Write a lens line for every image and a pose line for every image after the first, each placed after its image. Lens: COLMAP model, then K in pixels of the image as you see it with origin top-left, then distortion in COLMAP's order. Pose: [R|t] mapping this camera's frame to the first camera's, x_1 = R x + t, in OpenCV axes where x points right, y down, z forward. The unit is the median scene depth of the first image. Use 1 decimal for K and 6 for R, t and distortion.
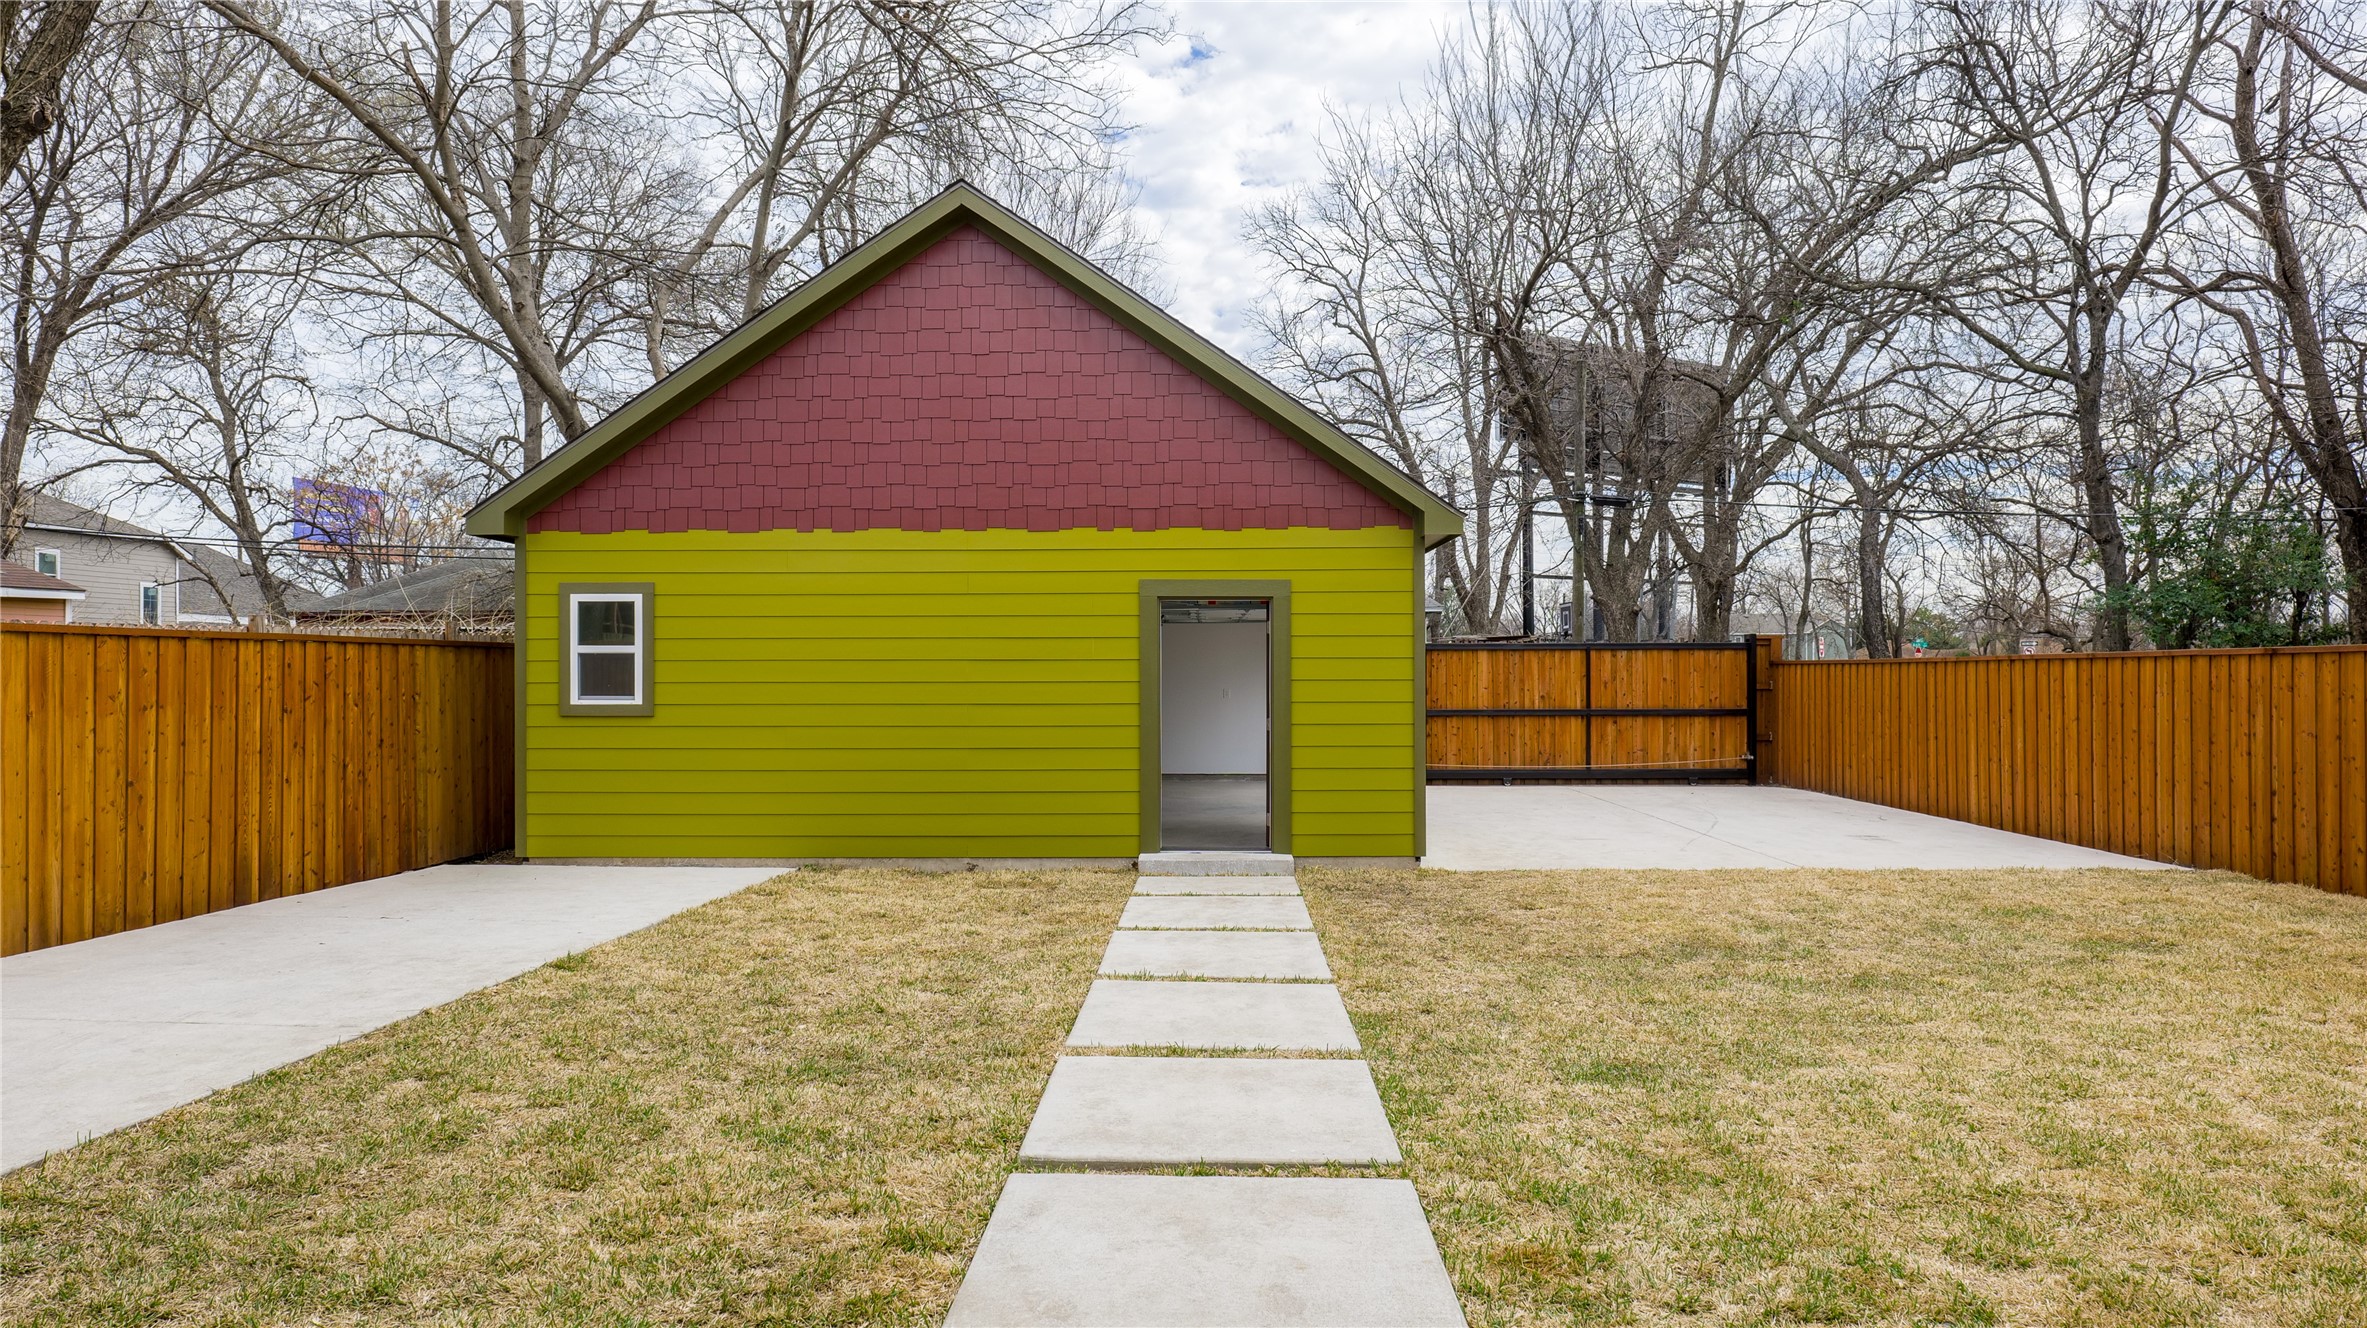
lens RADIAL K [[1405.4, 0, 1183.3], [0, 1405.4, 664.9], [0, 0, 1]] dist [-0.001503, -0.000157]
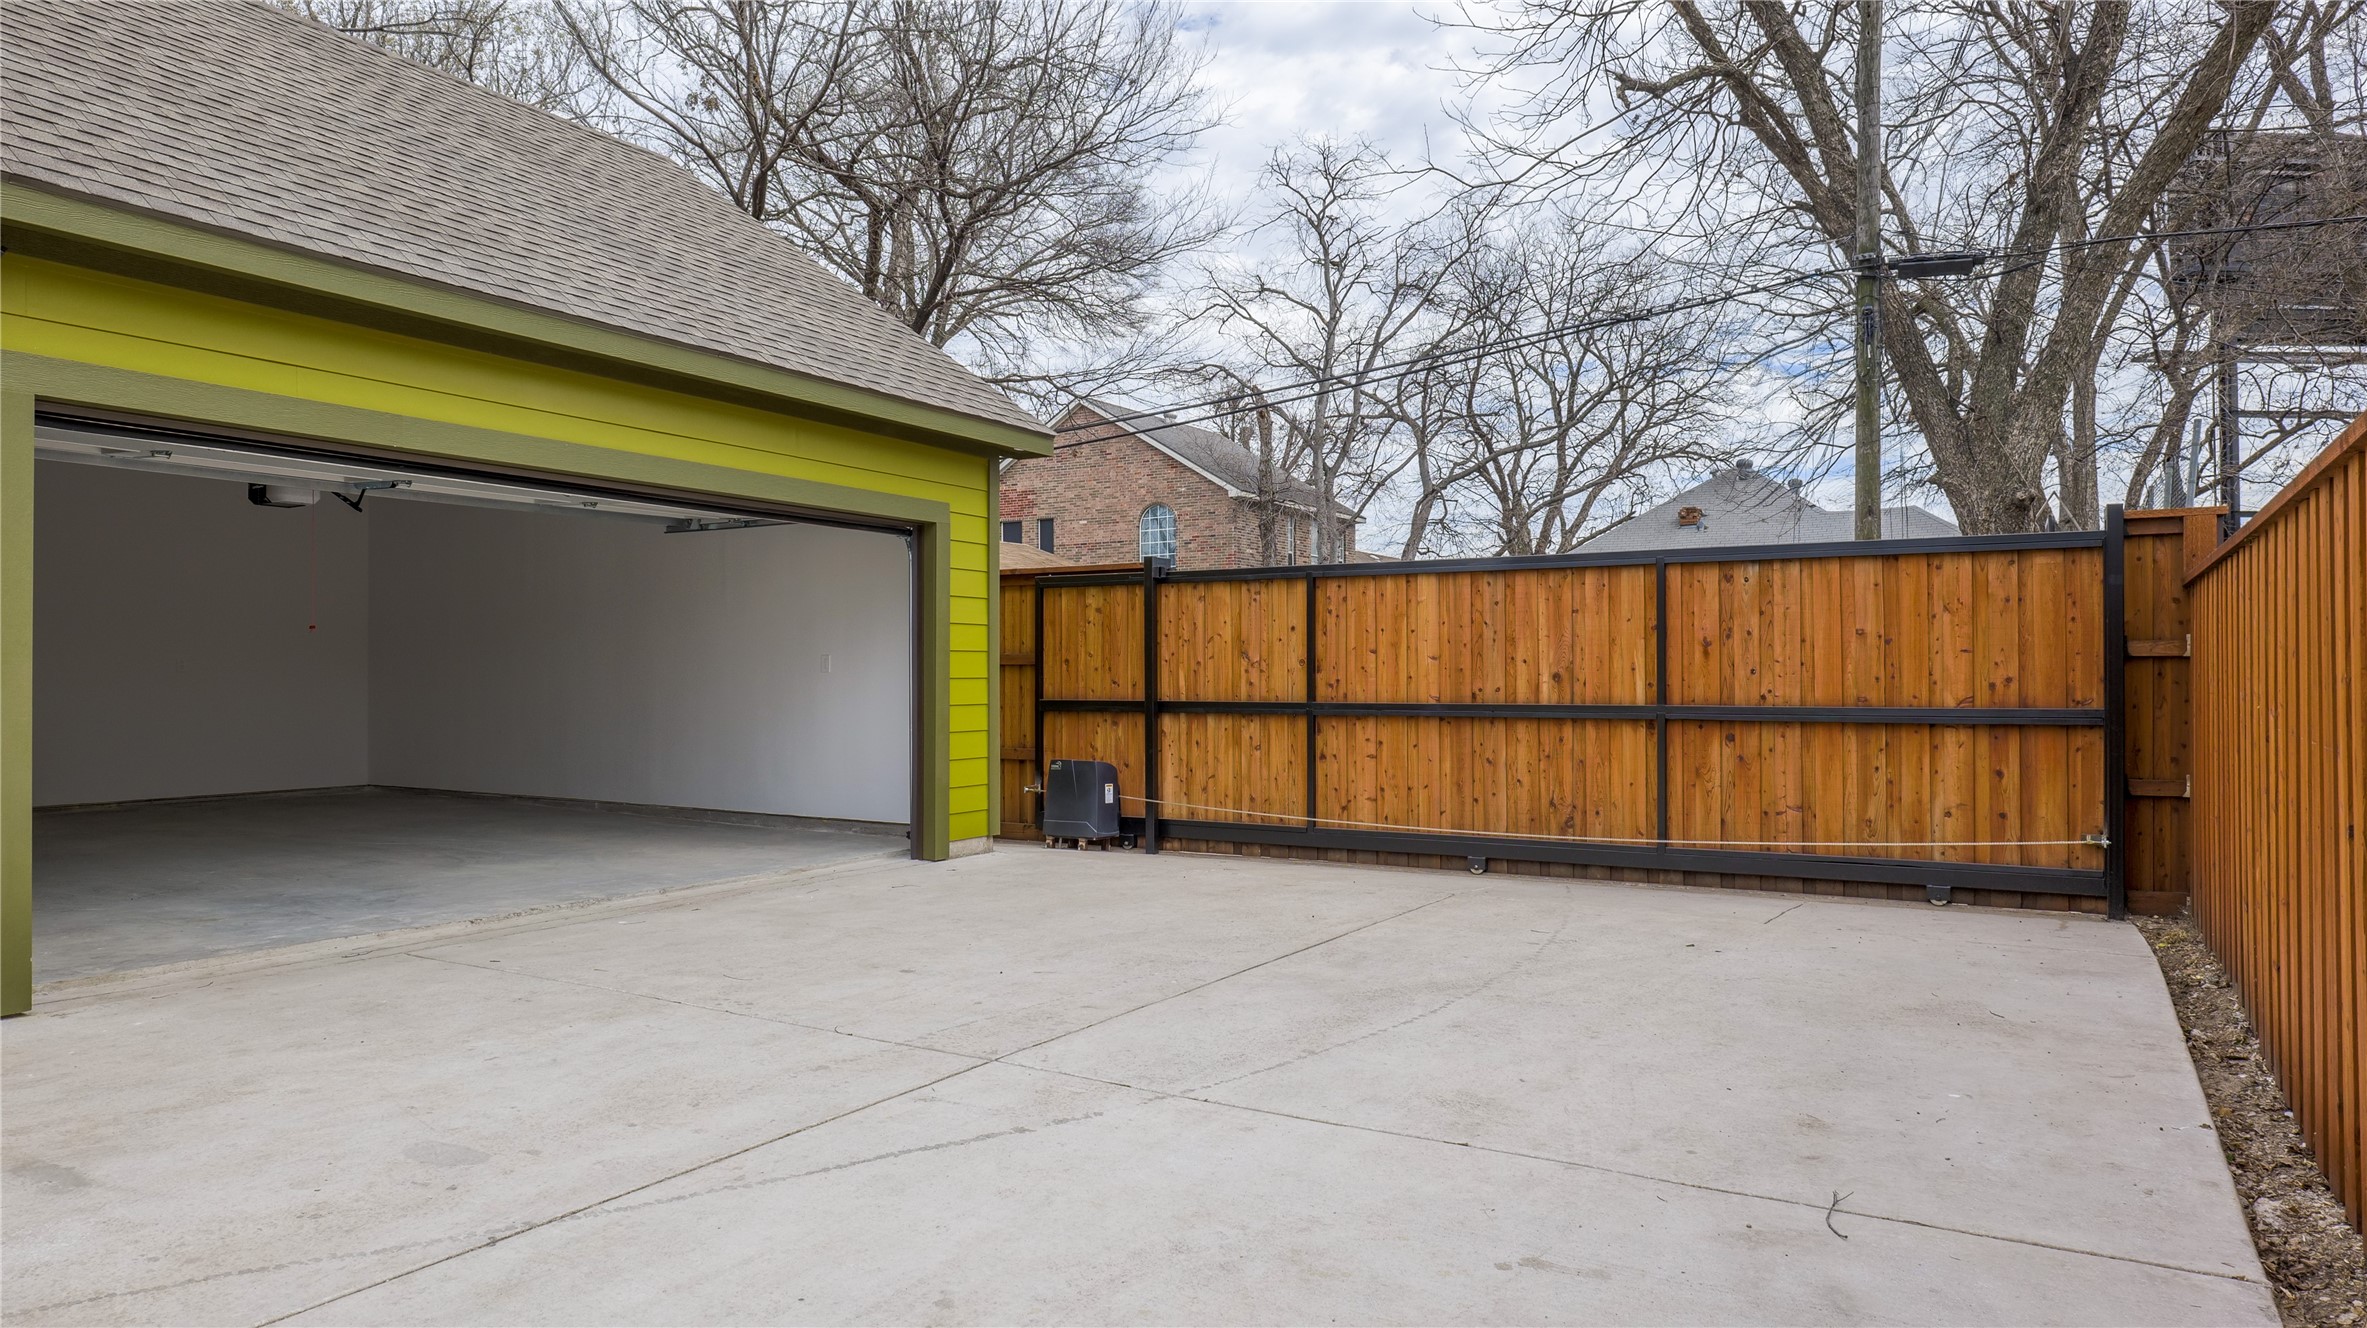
lens RADIAL K [[1405.4, 0, 1186.8], [0, 1405.4, 666.5], [0, 0, 1]] dist [-0.001503, -0.000157]
pose [[0.886880, 0.000587, -0.462000, 0.356916], [-0.000674, 1.000000, -0.000023, 0.019760], [0.462000, 0.000332, 0.886880, 0.557690]]
